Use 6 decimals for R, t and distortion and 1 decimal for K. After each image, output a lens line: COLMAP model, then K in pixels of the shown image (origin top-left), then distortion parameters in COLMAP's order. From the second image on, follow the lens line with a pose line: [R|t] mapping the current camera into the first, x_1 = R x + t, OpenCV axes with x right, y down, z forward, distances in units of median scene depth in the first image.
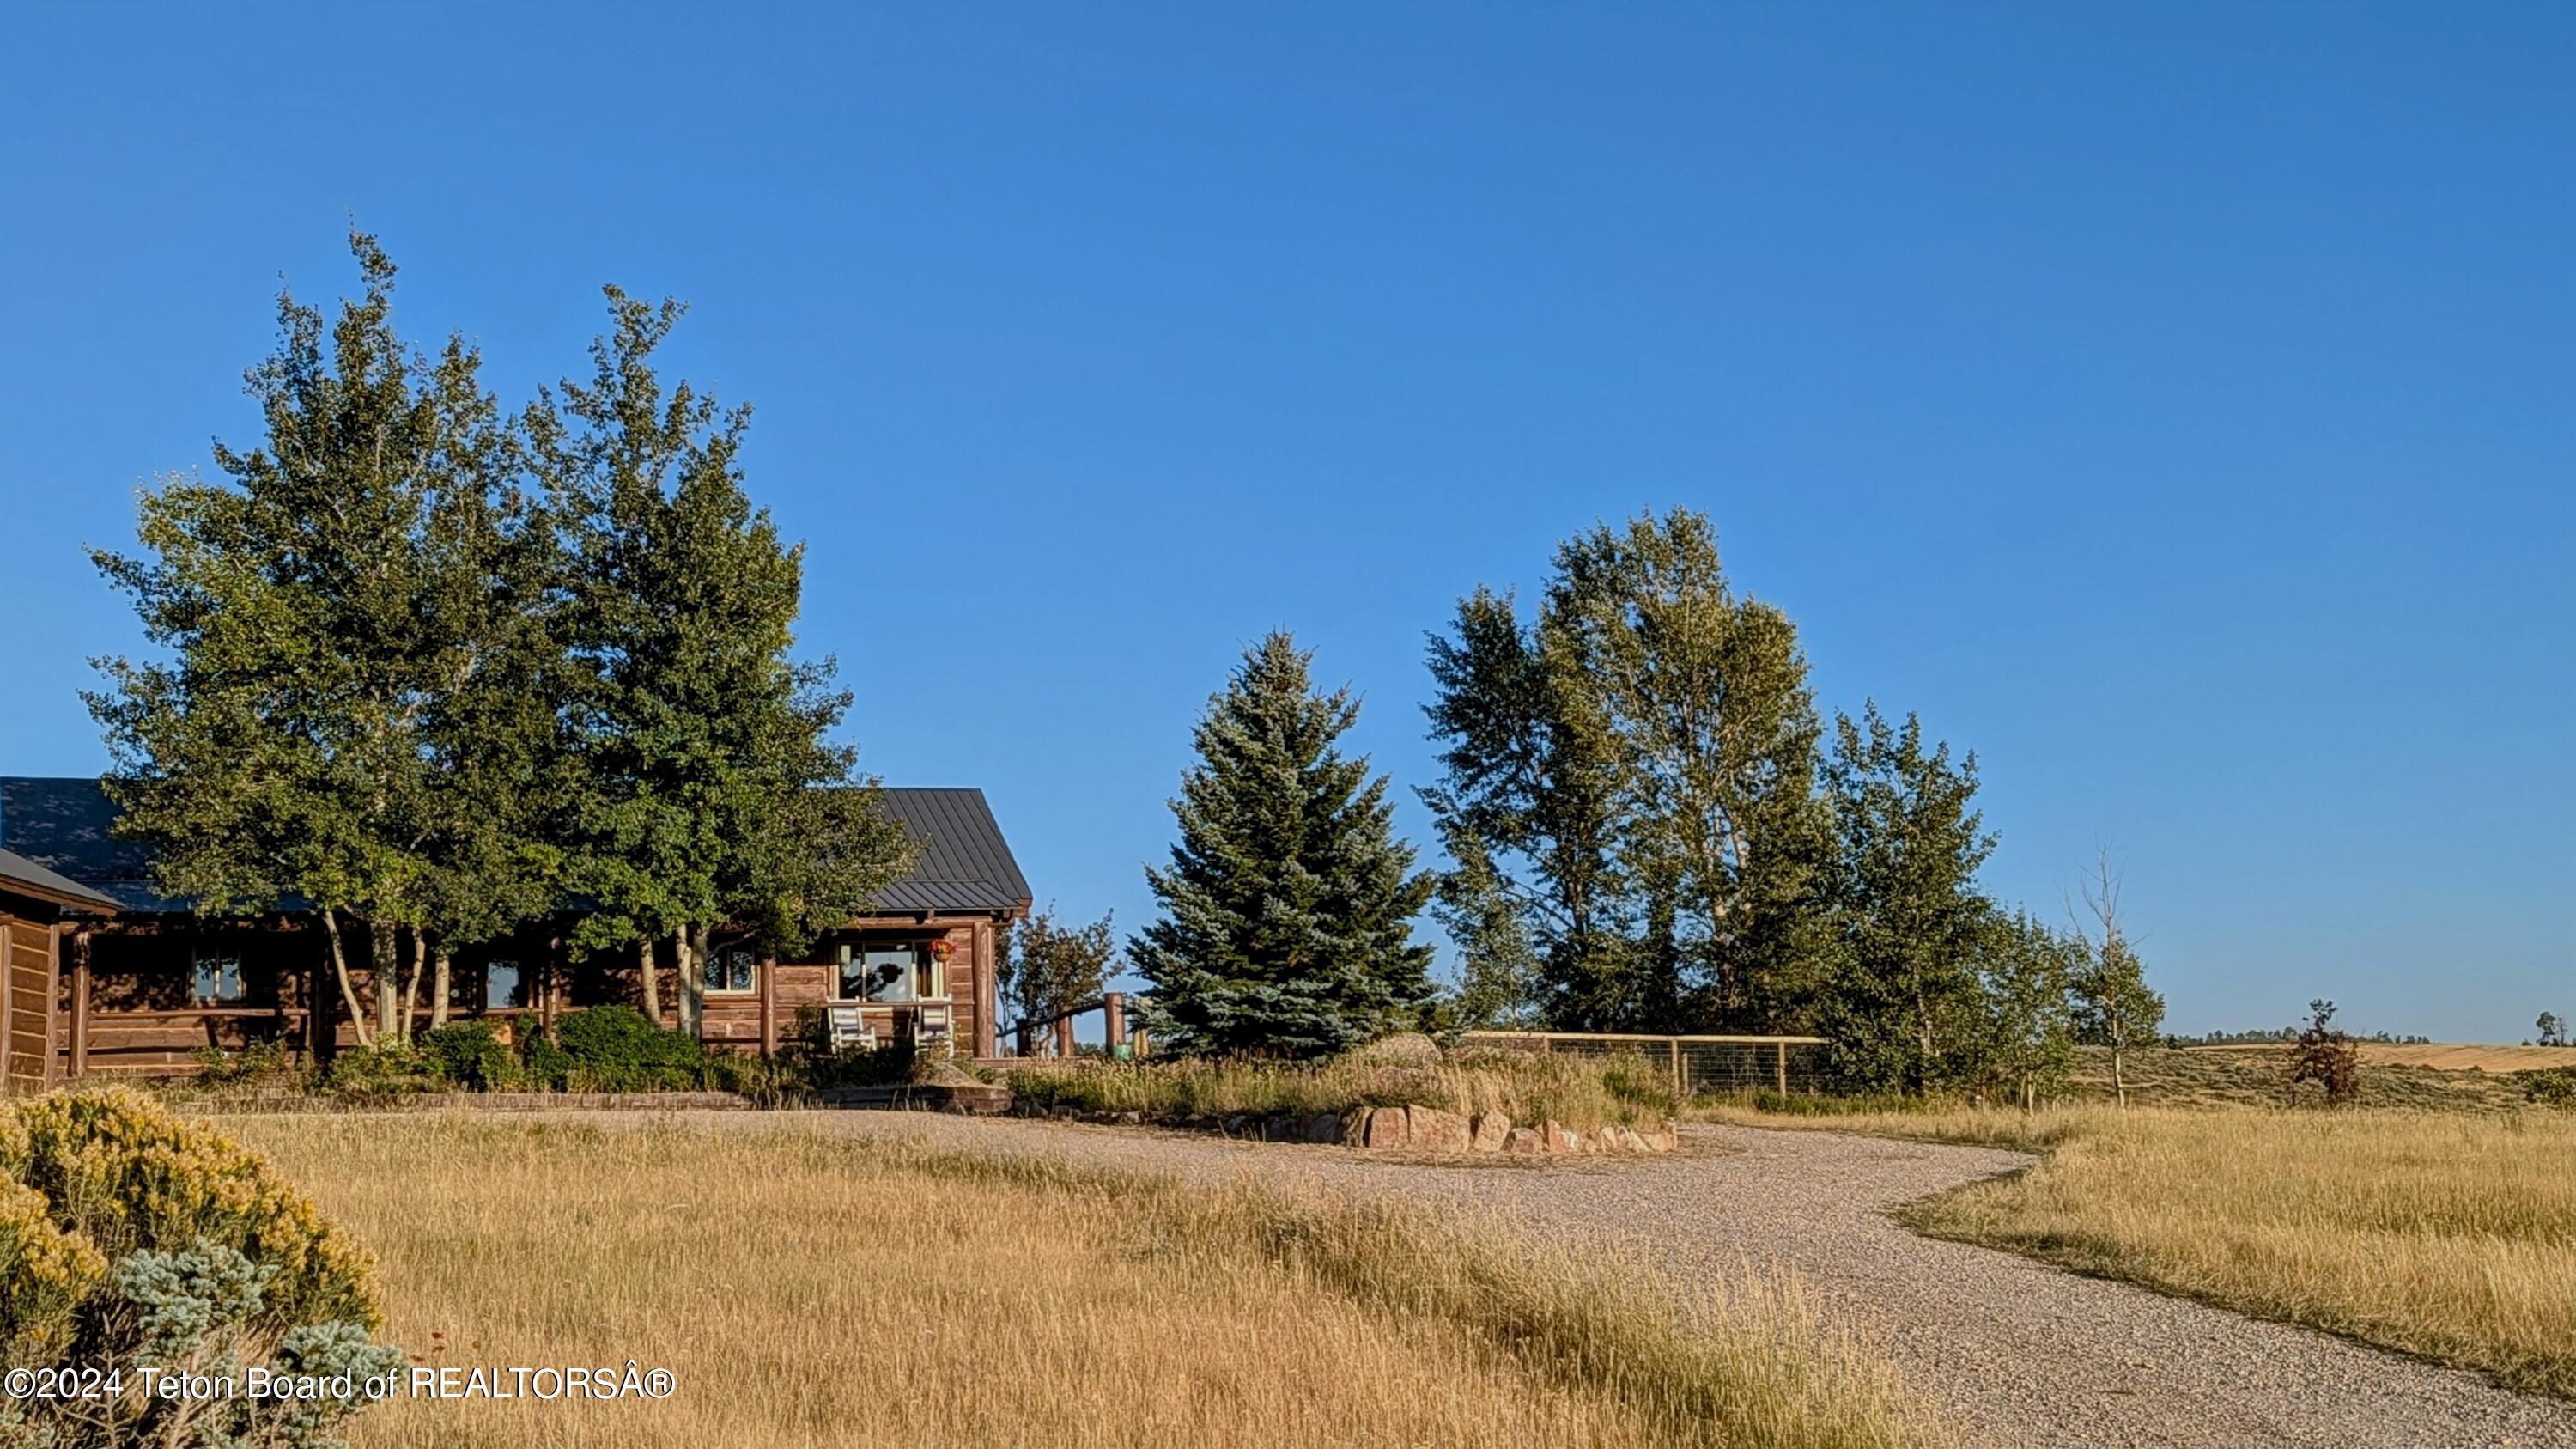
lens RADIAL K [[3409.1, 0, 1284.8], [0, 3409.1, 702.0], [0, 0, 1]] dist [0.105336, 0.000000]
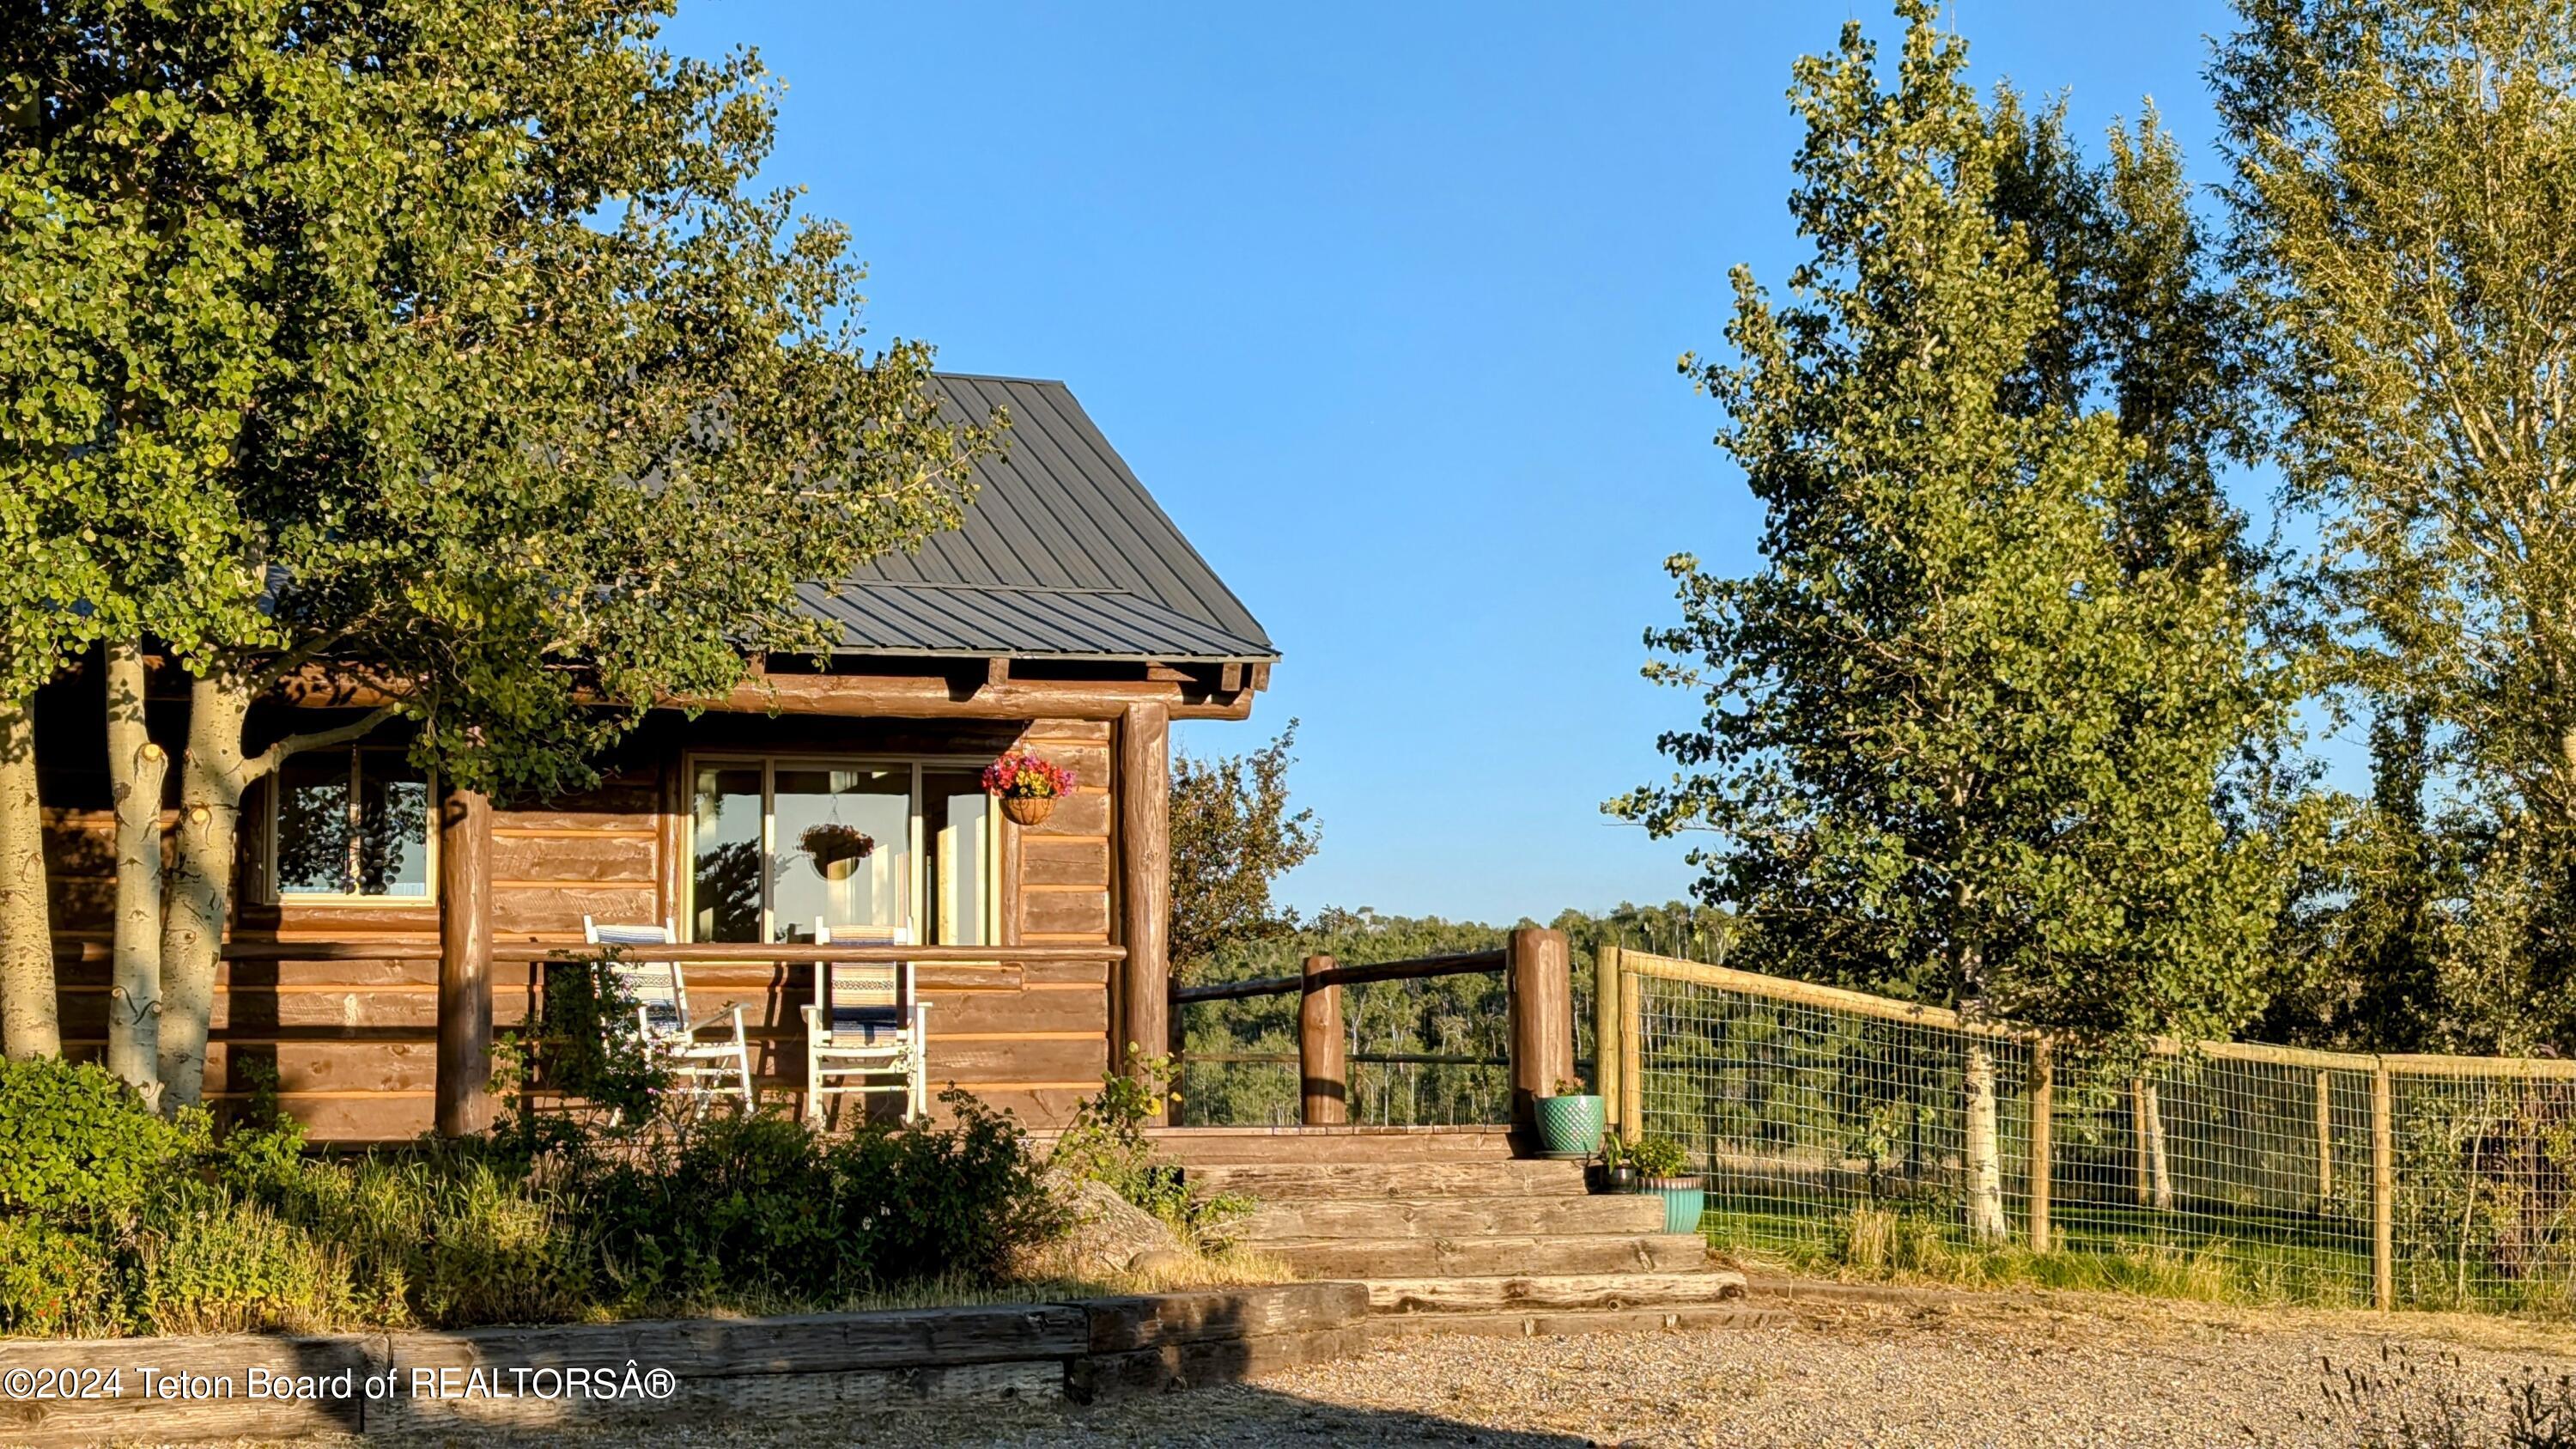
lens RADIAL K [[3814.6, 0, 1270.7], [0, 3814.6, 705.6], [0, 0, 1]] dist [0.143031, 0.000000]
pose [[0.999155, 0.024480, 0.033011, -0.097517], [-0.025805, 0.998853, 0.040336, 0.054999], [-0.031986, -0.041153, 0.998641, 0.704168]]
